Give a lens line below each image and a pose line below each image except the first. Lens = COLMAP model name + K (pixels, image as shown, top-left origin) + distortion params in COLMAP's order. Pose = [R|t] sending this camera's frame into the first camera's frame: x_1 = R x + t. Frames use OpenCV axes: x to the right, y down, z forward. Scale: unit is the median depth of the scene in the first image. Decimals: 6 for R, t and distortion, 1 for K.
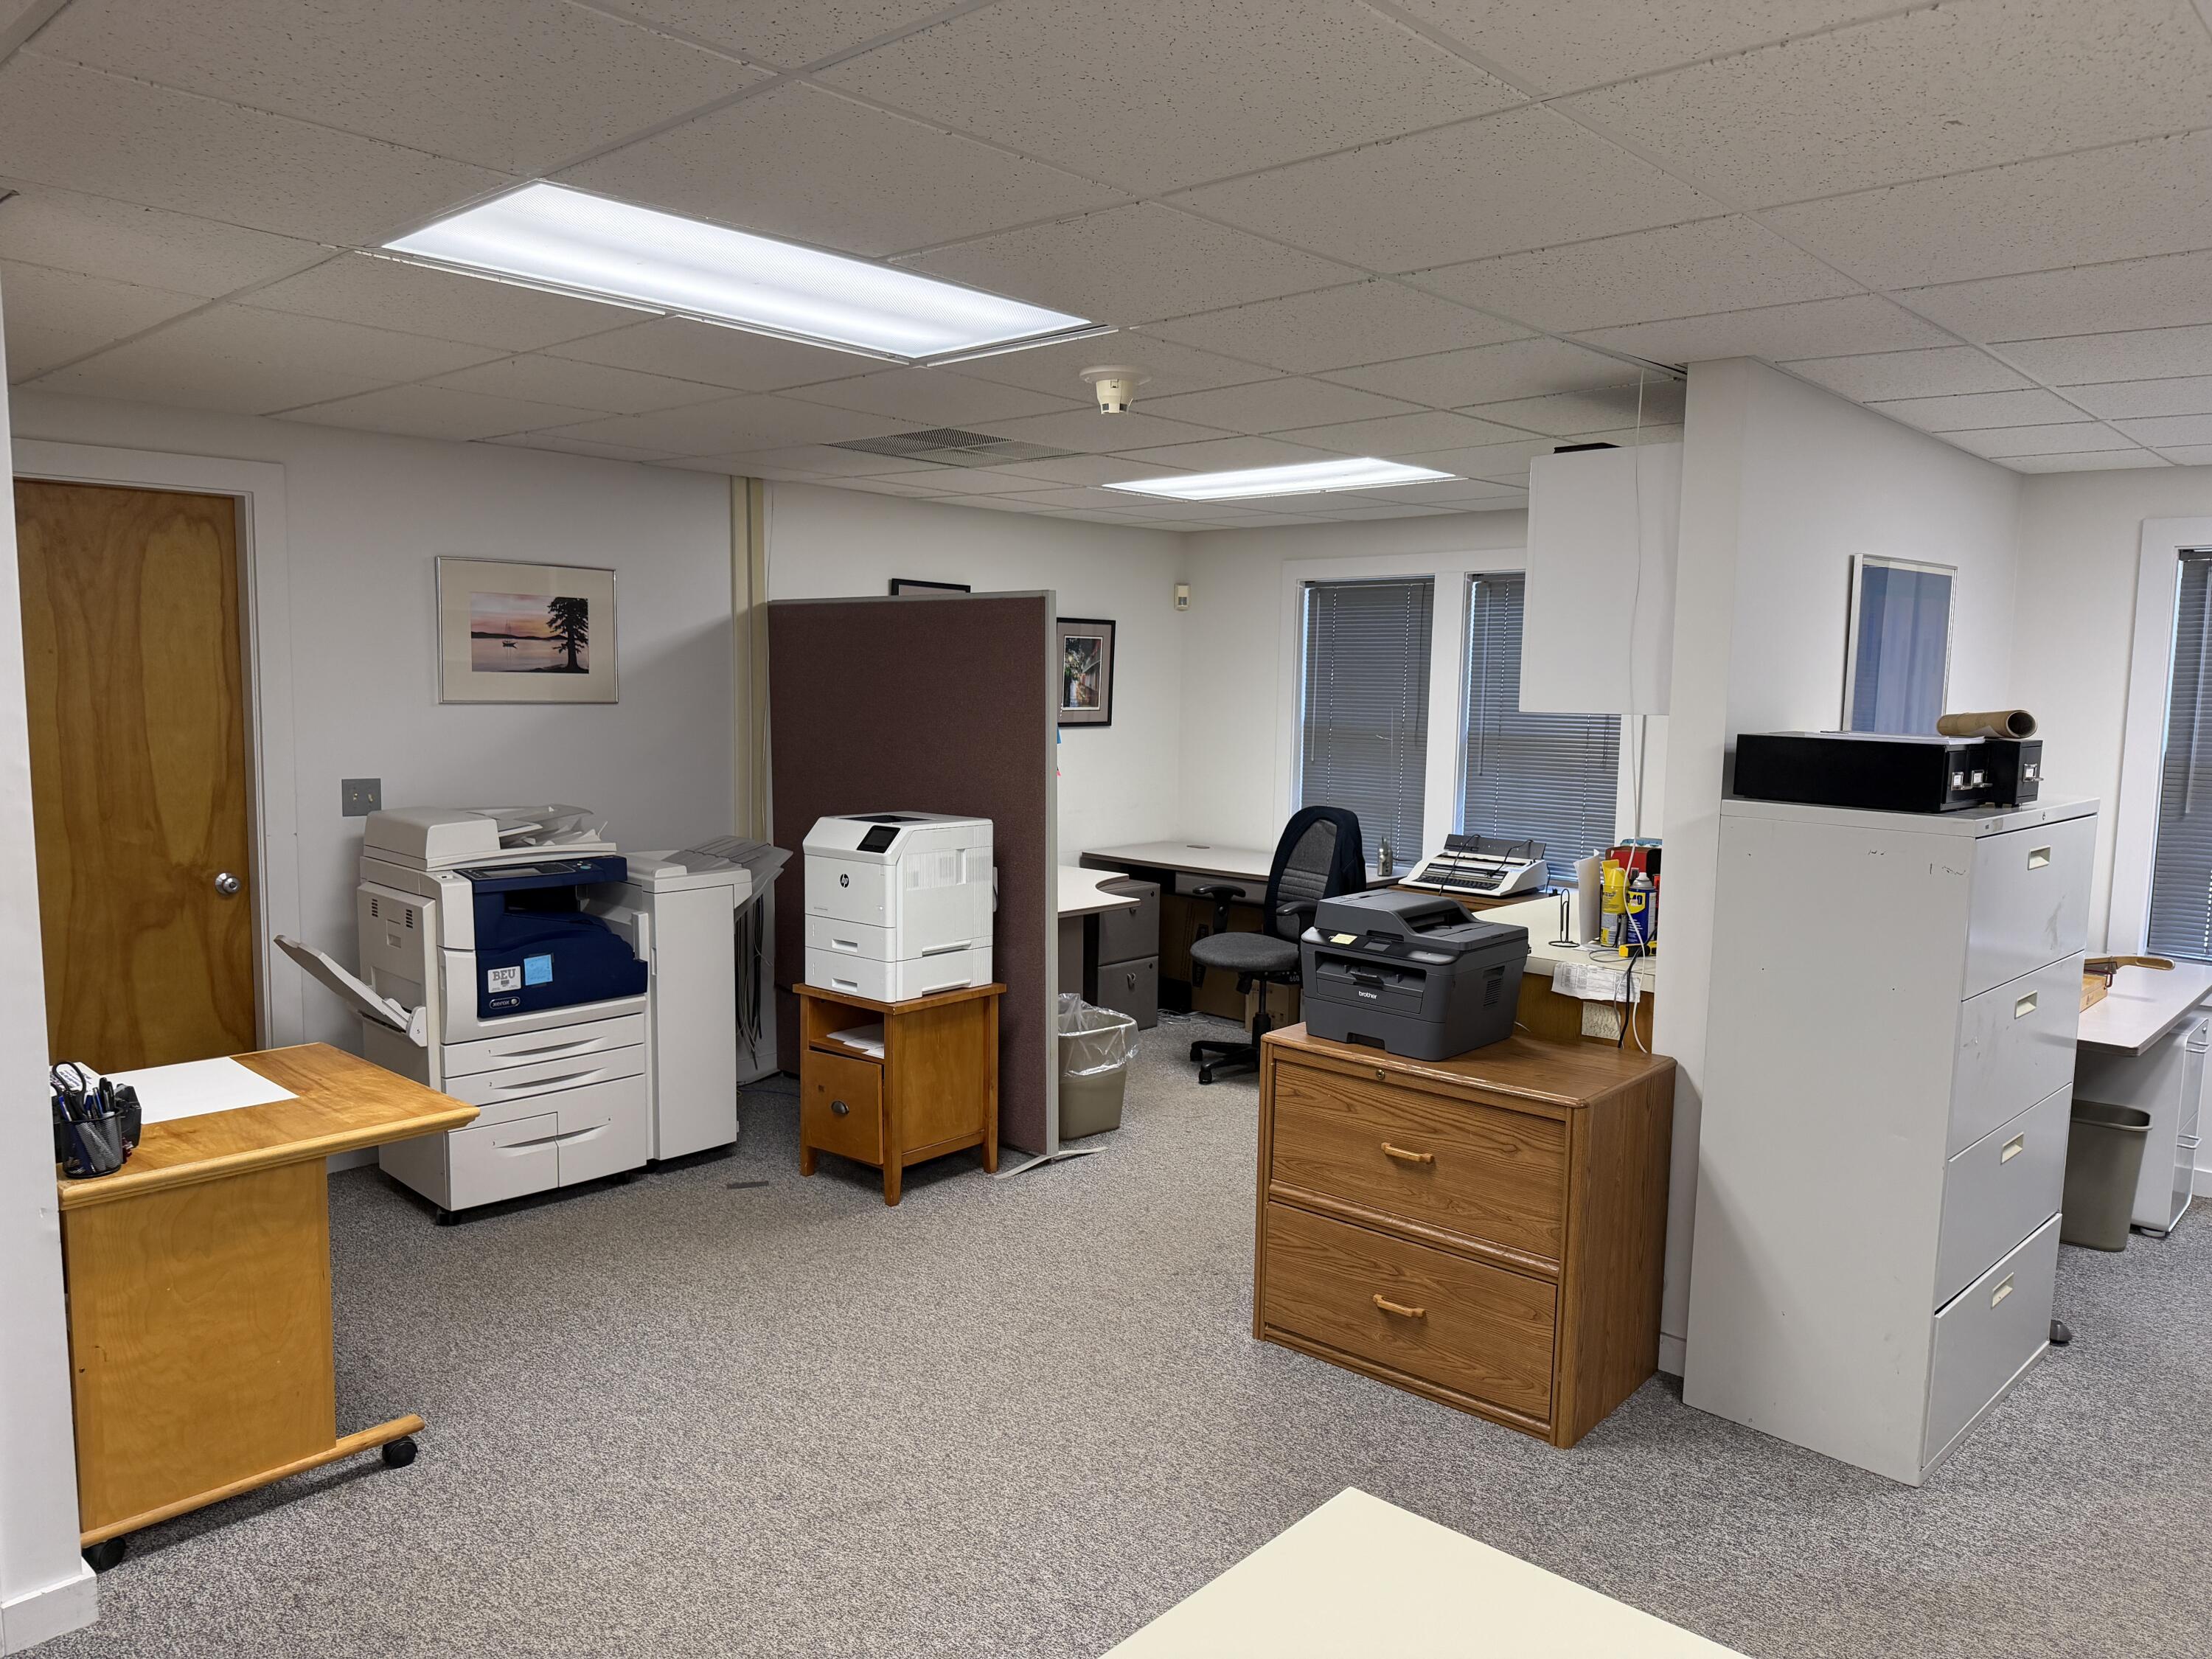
lens RADIAL K [[1505.3, 0, 1100.7], [0, 1505.3, 831.7], [0, 0, 1]] dist [0.102894, -0.181507]
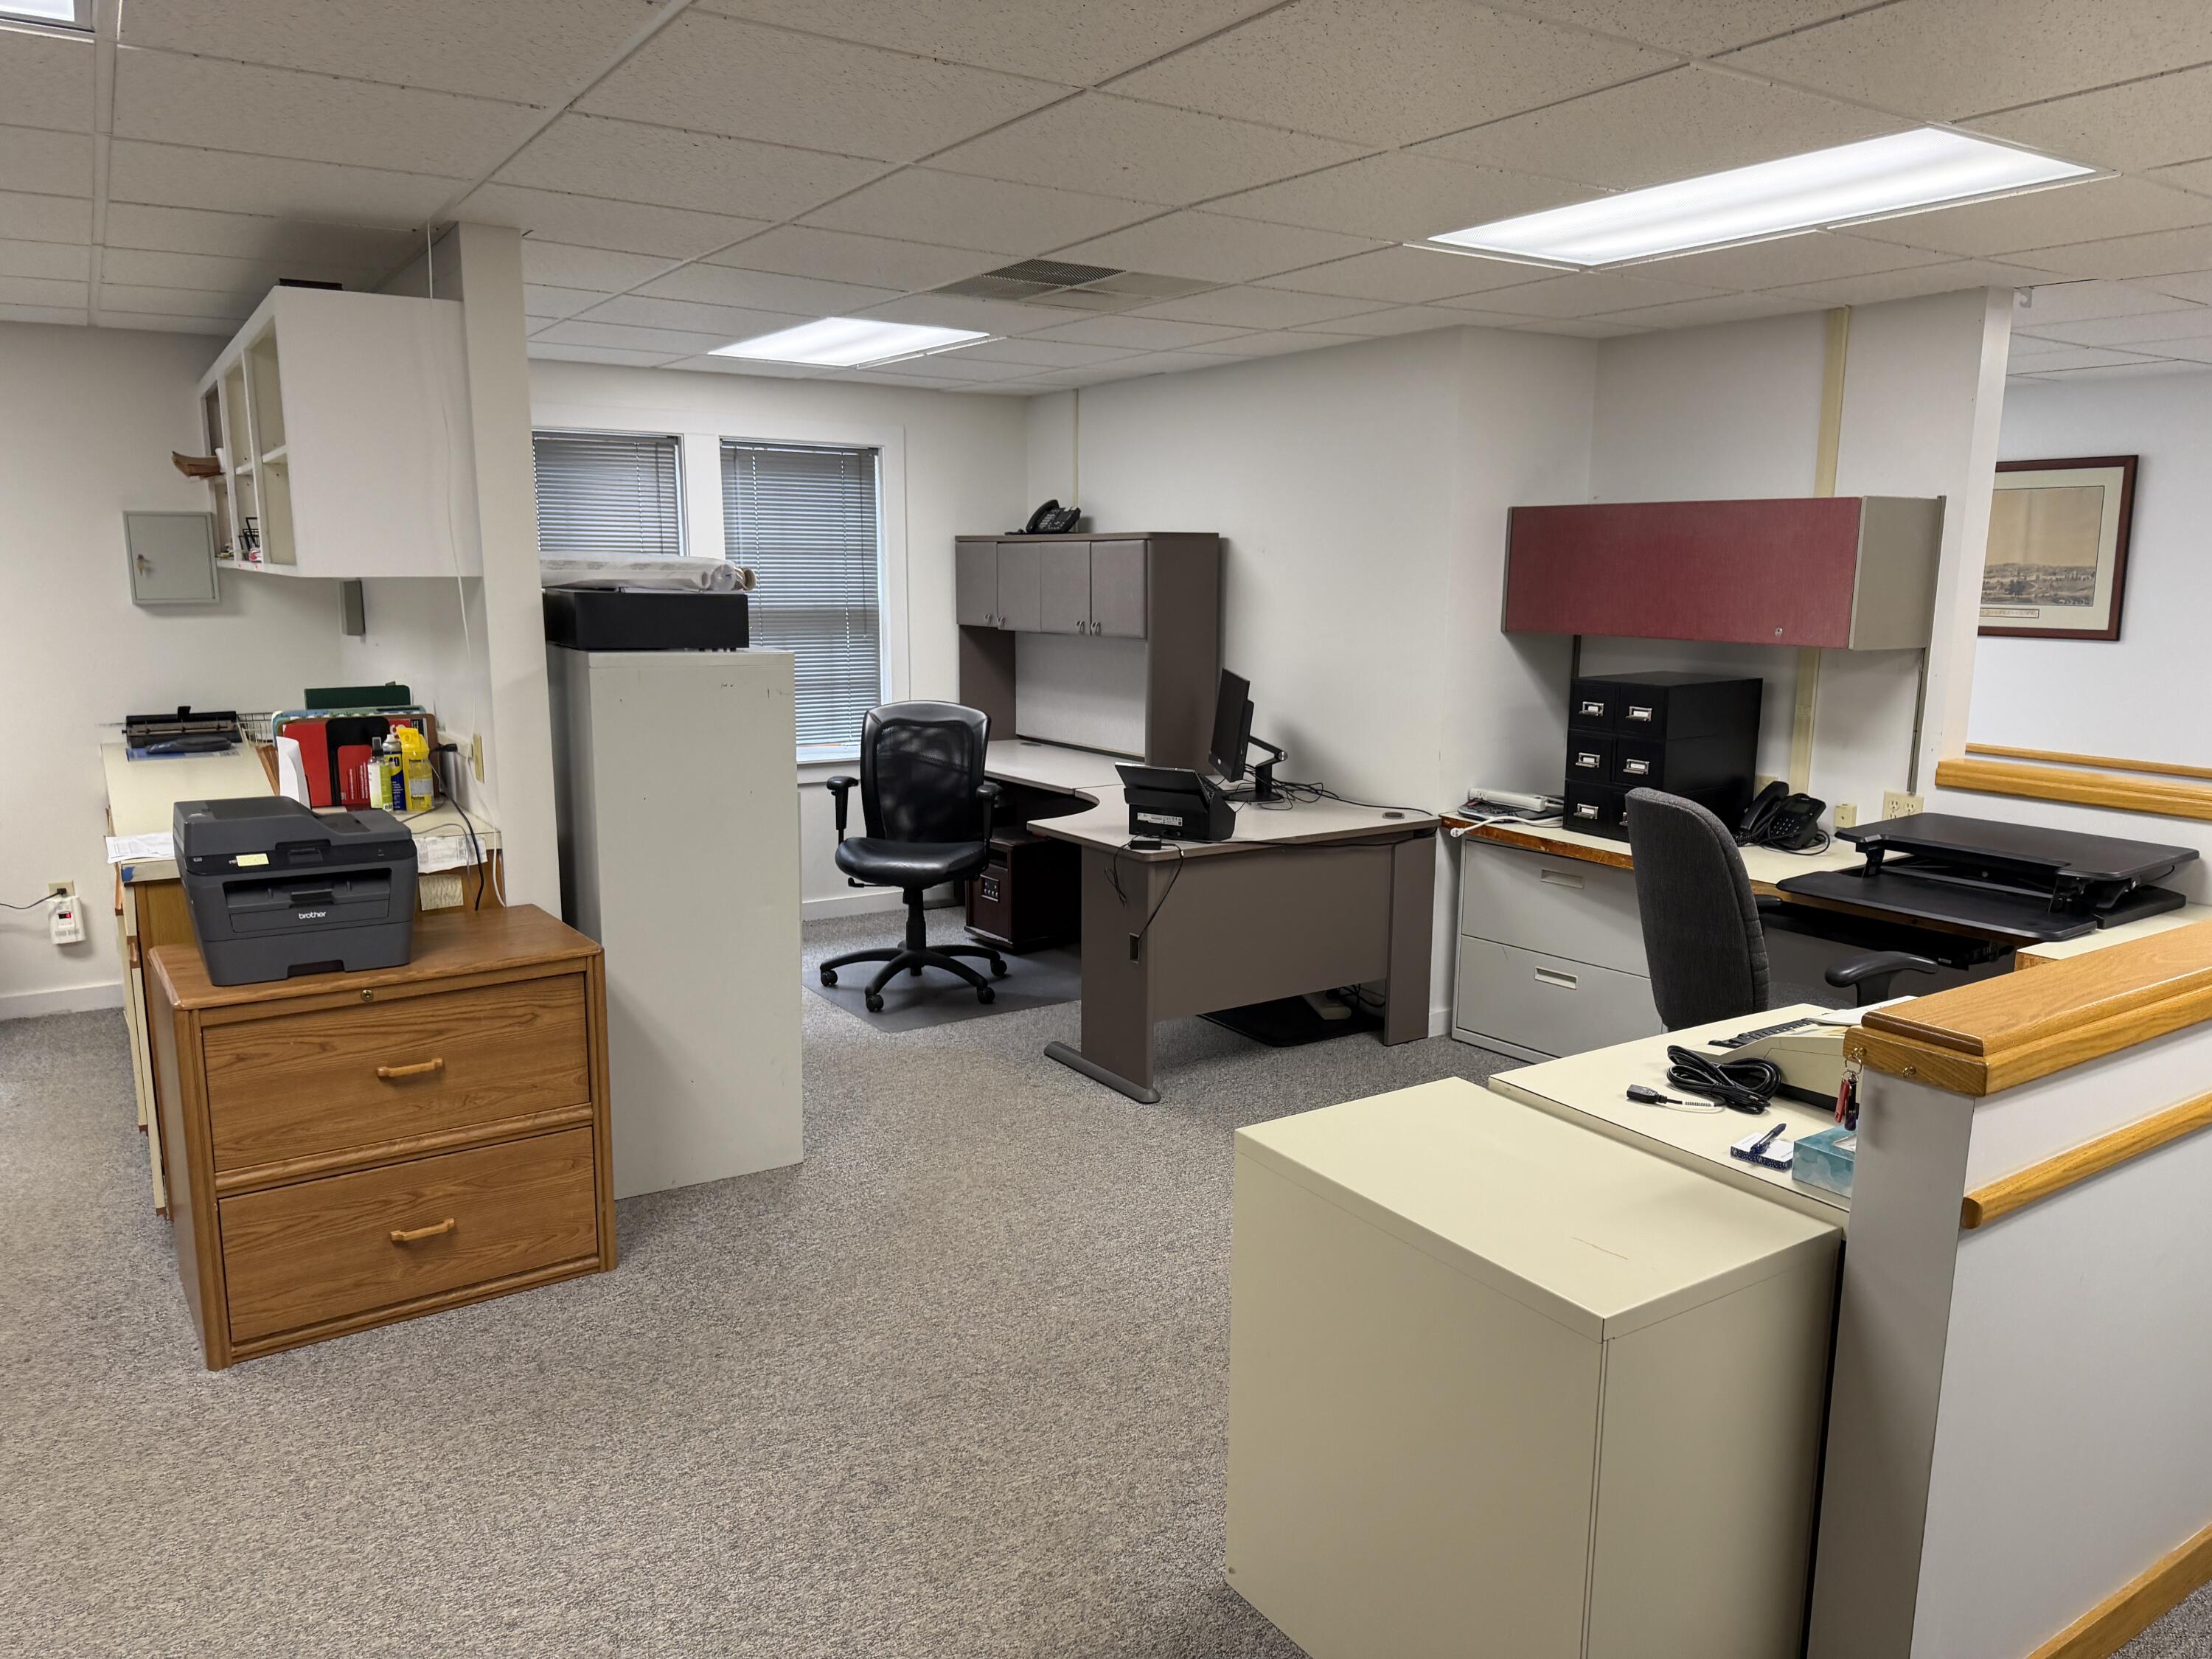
lens RADIAL K [[1526.7, 0, 1115.8], [0, 1526.7, 838.5], [0, 0, 1]] dist [0.177588, -0.265796]
pose [[0.262586, -0.189863, 0.946045, -0.427924], [0.096697, 0.980692, 0.169977, -0.033437], [-0.960051, 0.046846, 0.275875, 0.249898]]
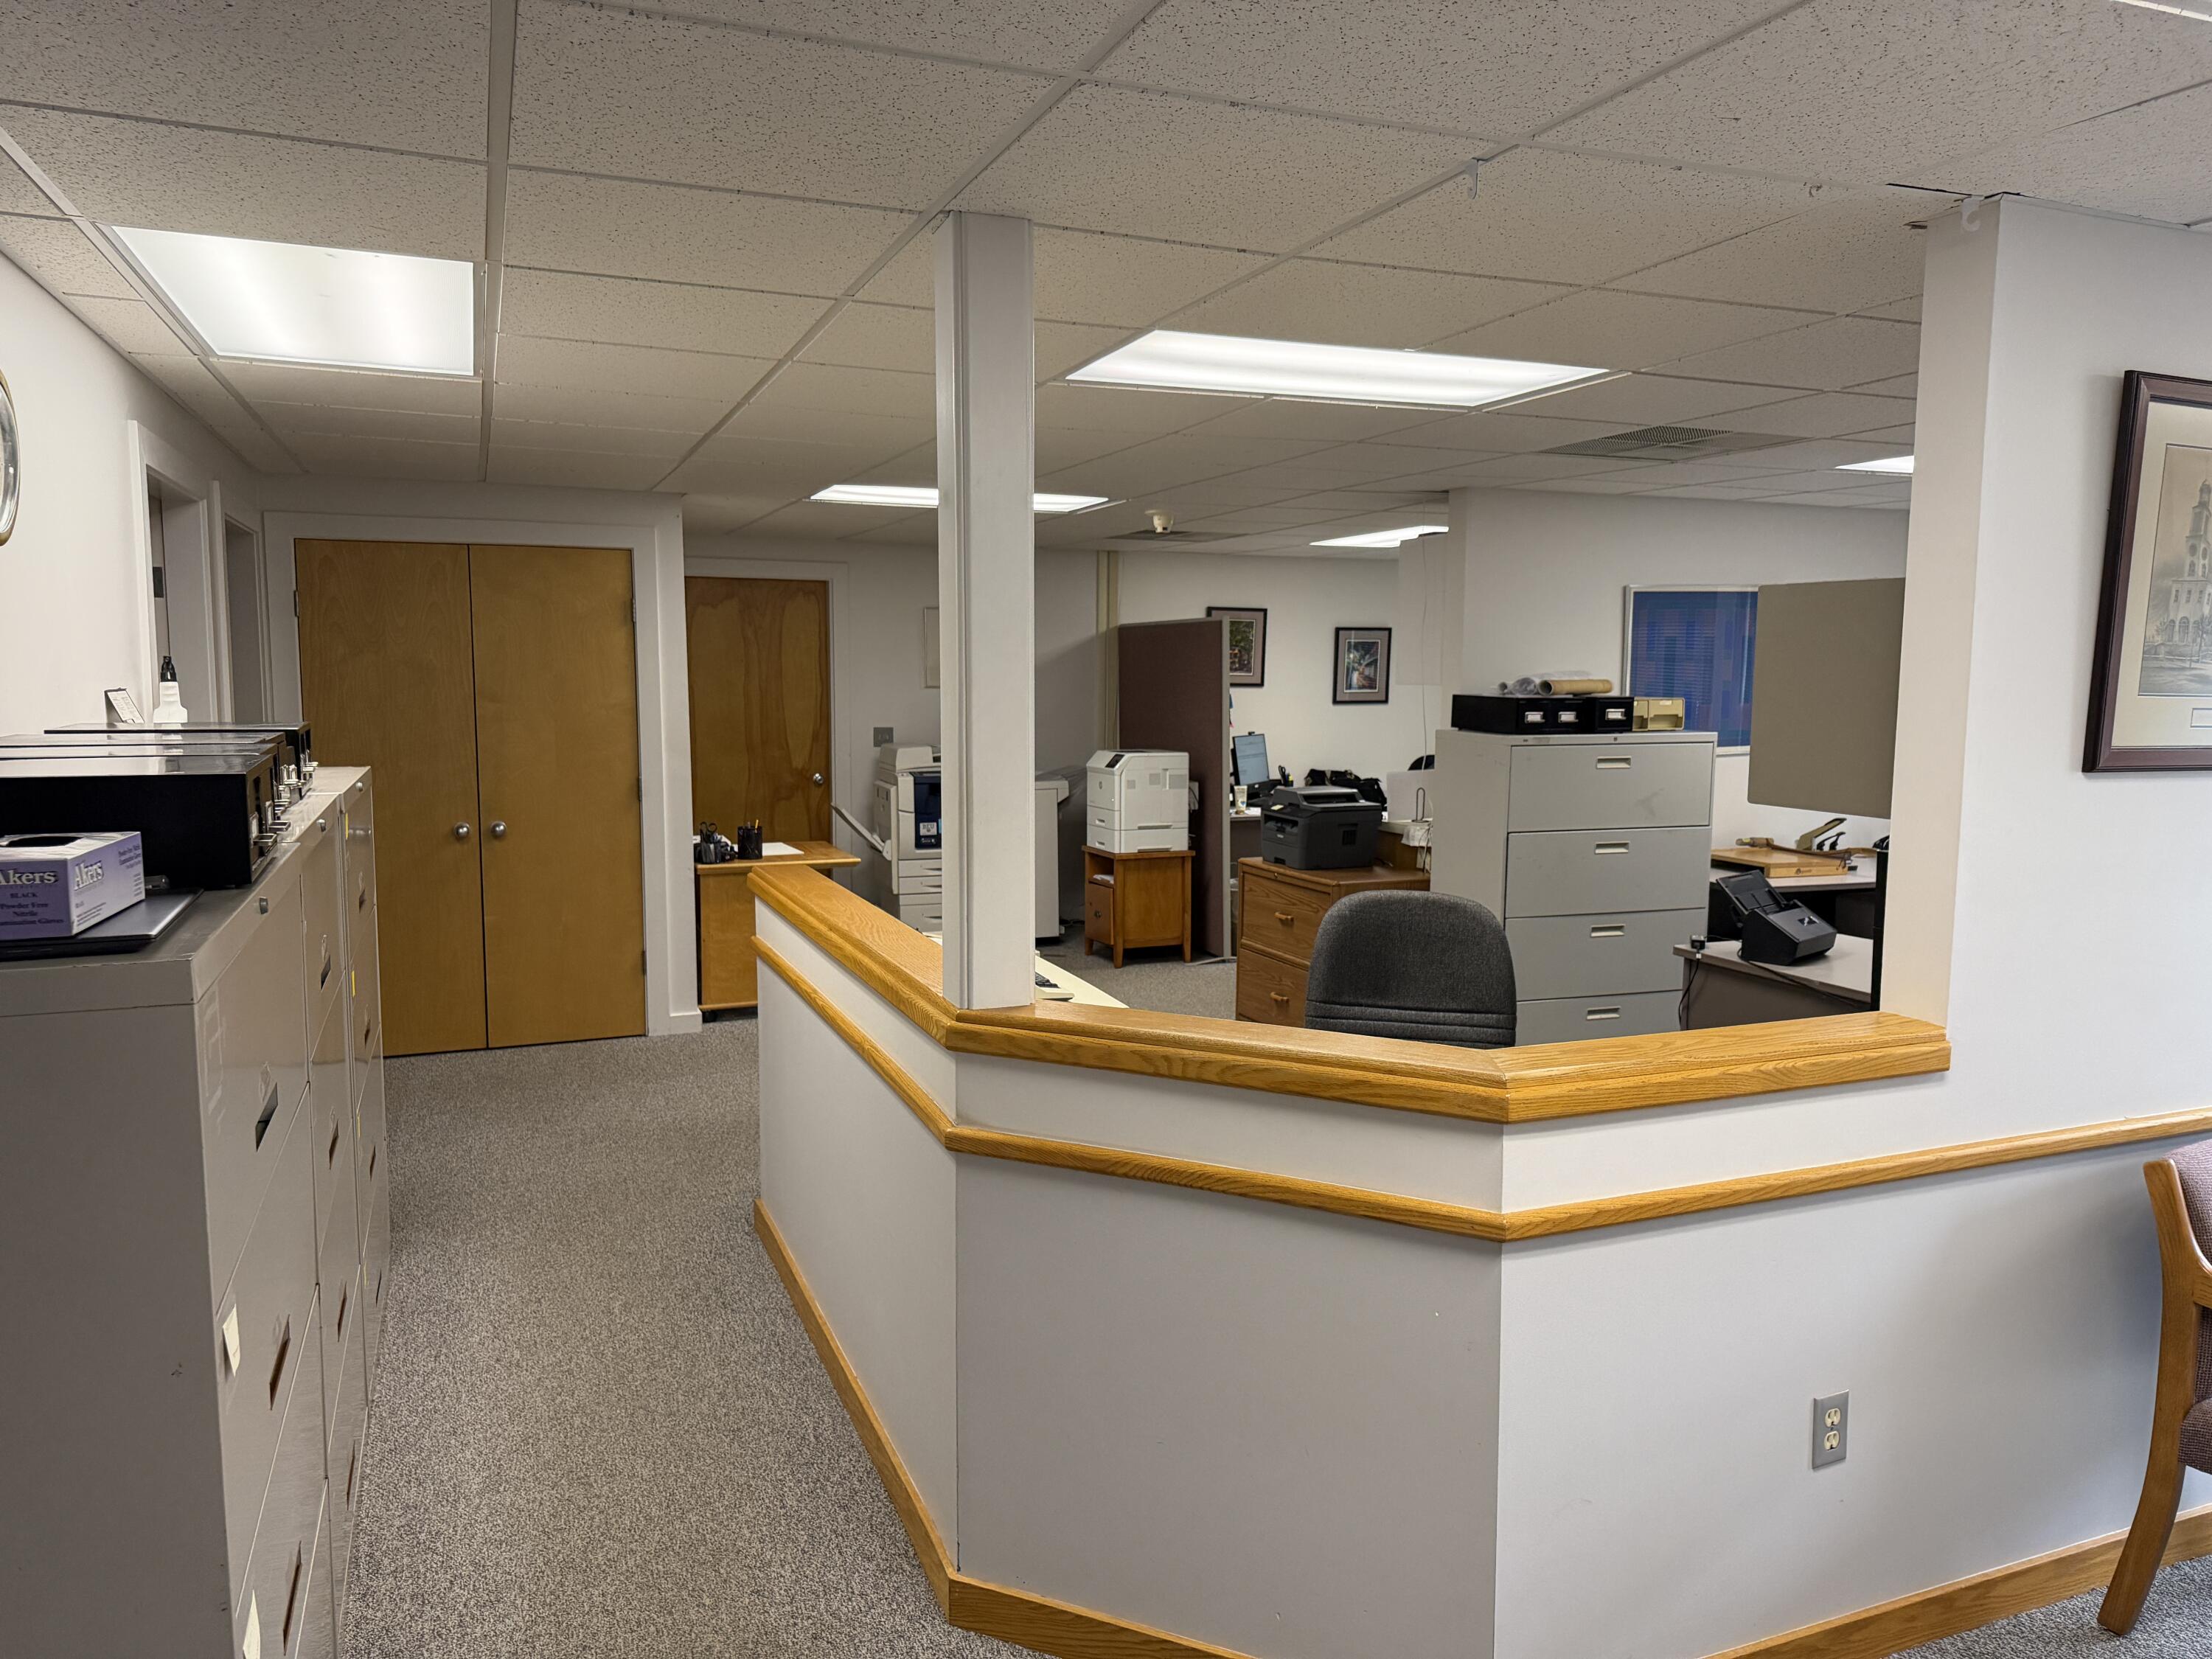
lens RADIAL K [[1505.3, 0, 1100.7], [0, 1505.3, 831.7], [0, 0, 1]] dist [0.102894, -0.181507]
pose [[0.900816, 0.035726, -0.432729, 0.621716], [-0.035675, 0.999329, 0.008238, 0.075886], [0.432734, 0.008017, 0.901486, -0.615628]]
